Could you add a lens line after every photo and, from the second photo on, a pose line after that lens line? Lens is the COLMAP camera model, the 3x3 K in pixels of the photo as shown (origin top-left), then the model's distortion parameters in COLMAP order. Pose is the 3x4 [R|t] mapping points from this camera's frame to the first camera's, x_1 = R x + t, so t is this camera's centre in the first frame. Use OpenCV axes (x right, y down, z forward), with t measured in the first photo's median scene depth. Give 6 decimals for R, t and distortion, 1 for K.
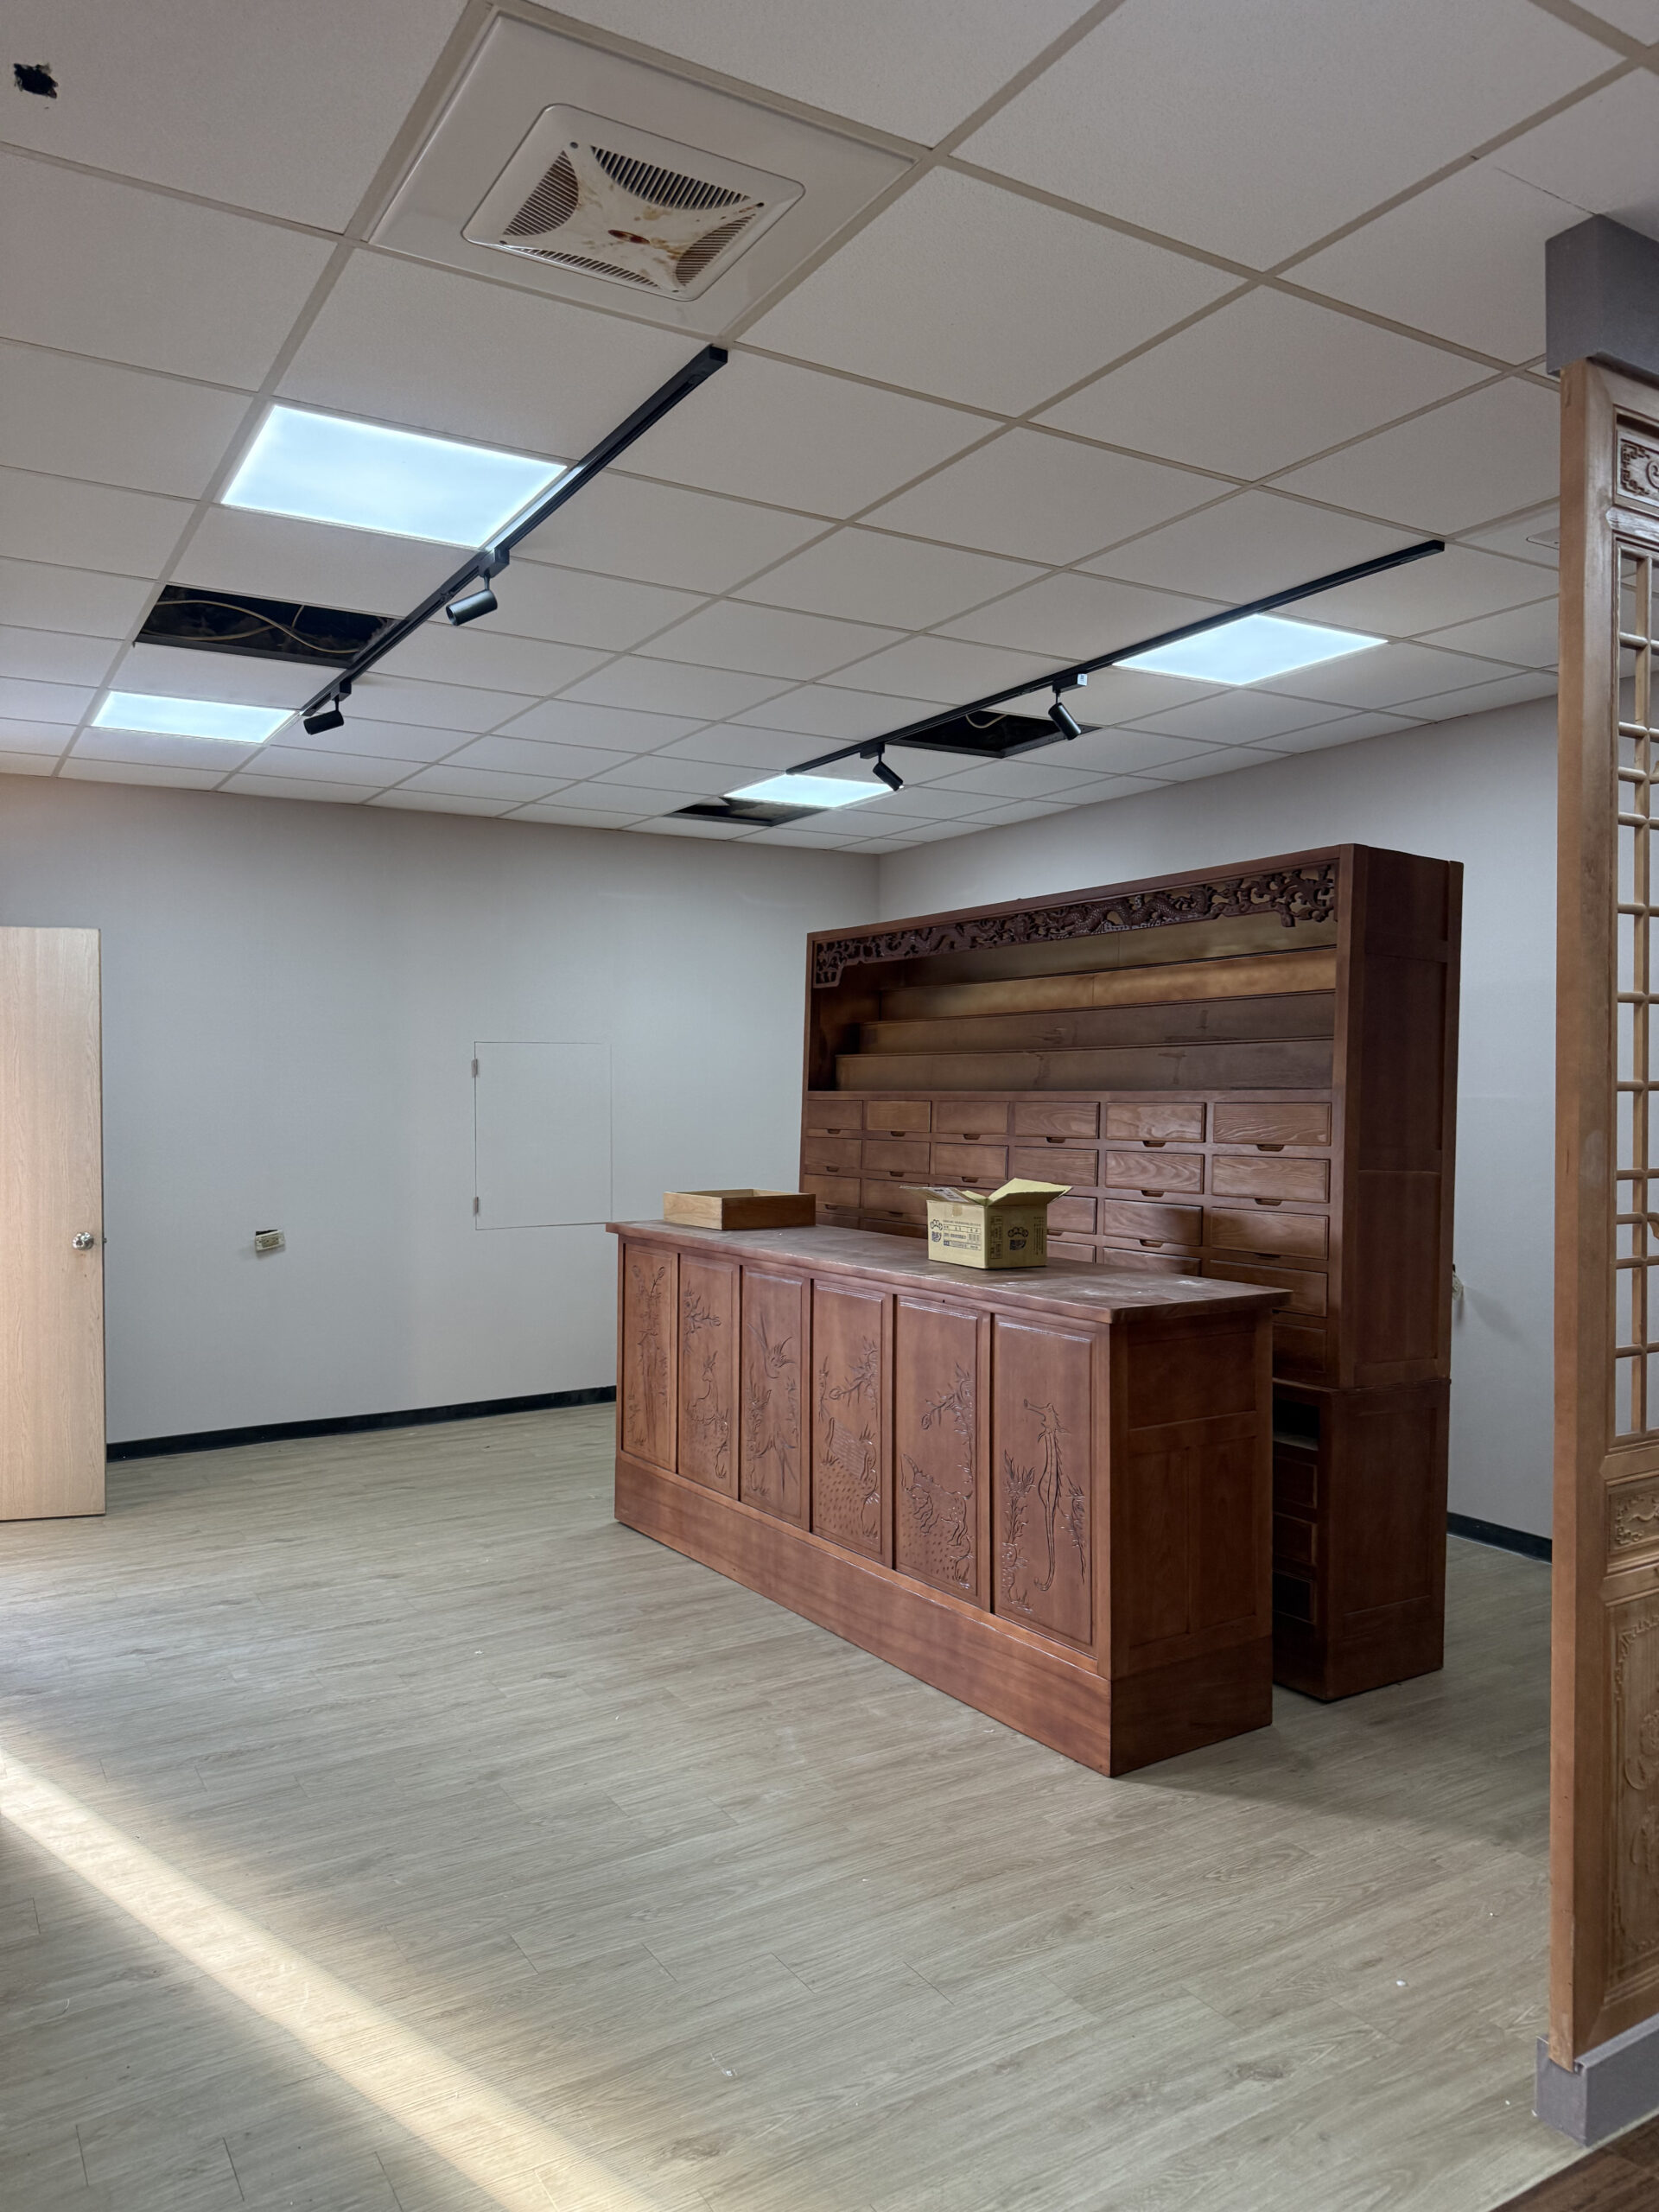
lens RADIAL K [[1589.1, 0, 881.2], [0, 1589.1, 1115.3], [0, 0, 1]] dist [0.127190, -0.214632]
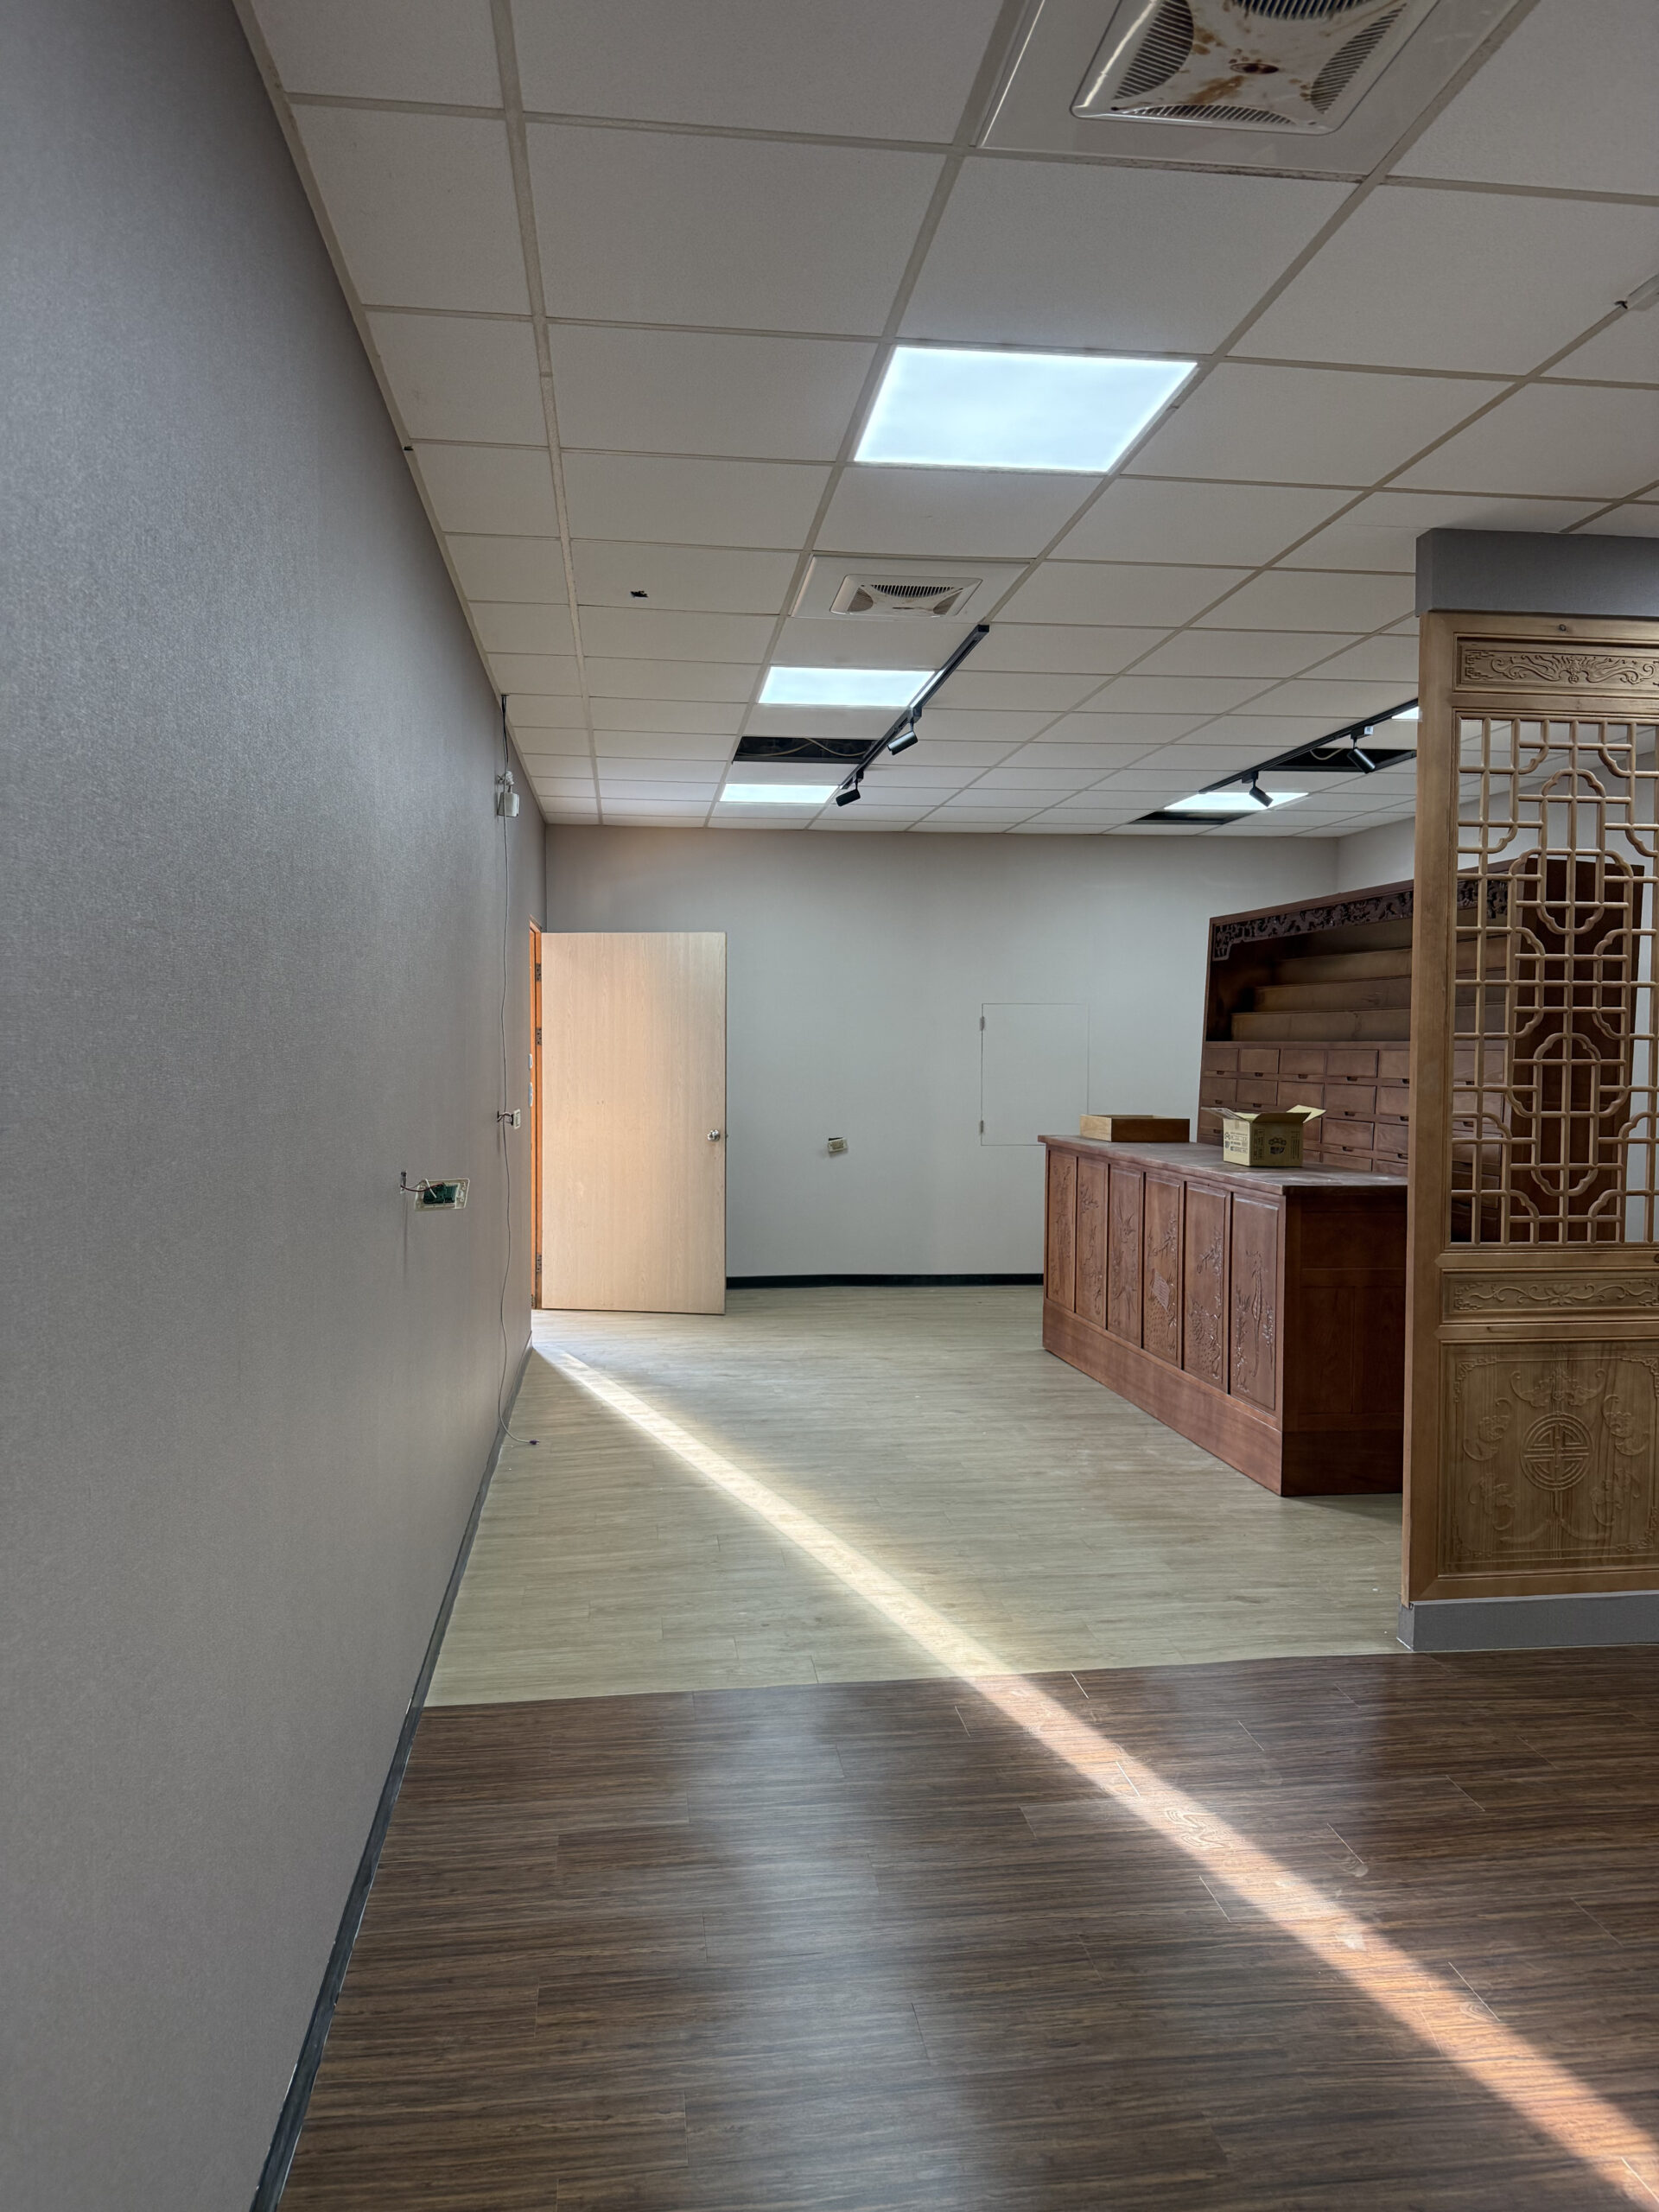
lens RADIAL K [[1566.5, 0, 820.6], [0, 1566.5, 1116.2], [0, 0, 1]] dist [0.042212, -0.040832]
pose [[0.908966, 0.023998, -0.416180, 0.287710], [-0.011274, 0.999392, 0.033004, 0.009998], [0.416718, -0.025308, 0.908683, -0.411346]]
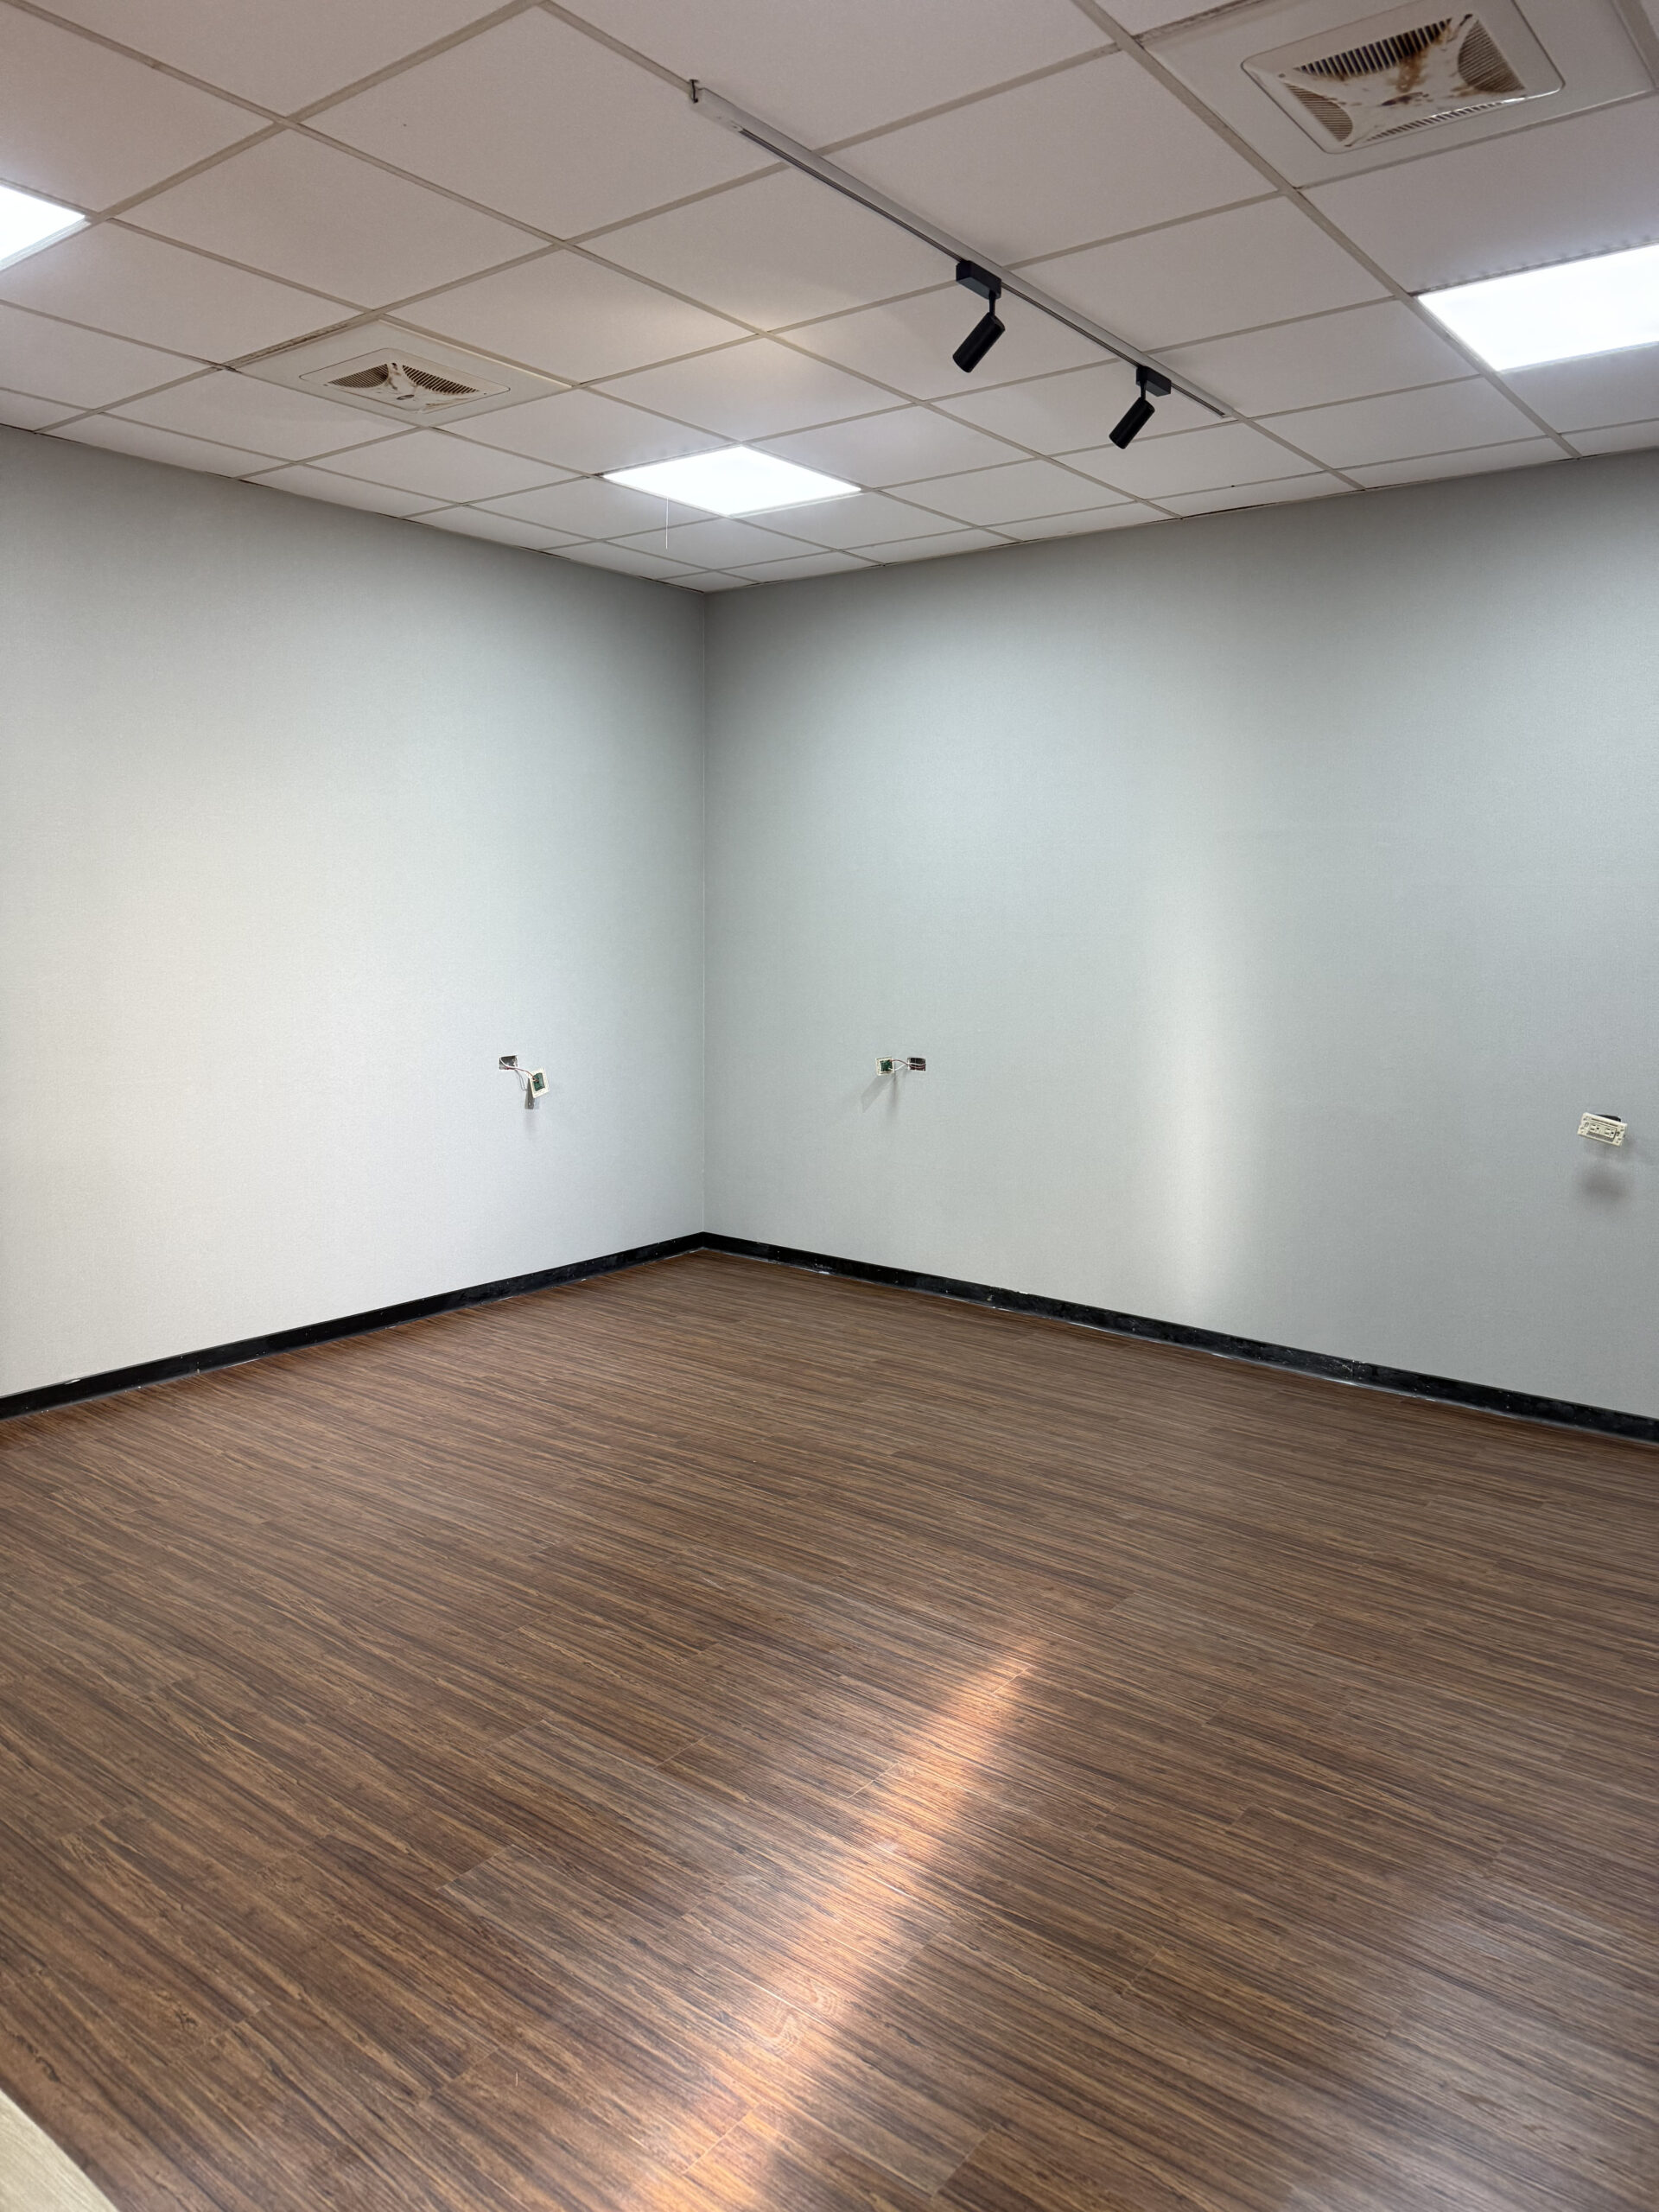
lens RADIAL K [[1566.5, 0, 820.6], [0, 1566.5, 1116.2], [0, 0, 1]] dist [0.042212, -0.040832]
pose [[-0.335312, -0.132247, 0.932779, -0.254349], [0.007657, 0.989683, 0.143067, -0.002623], [-0.942076, 0.055115, -0.330841, 0.397433]]
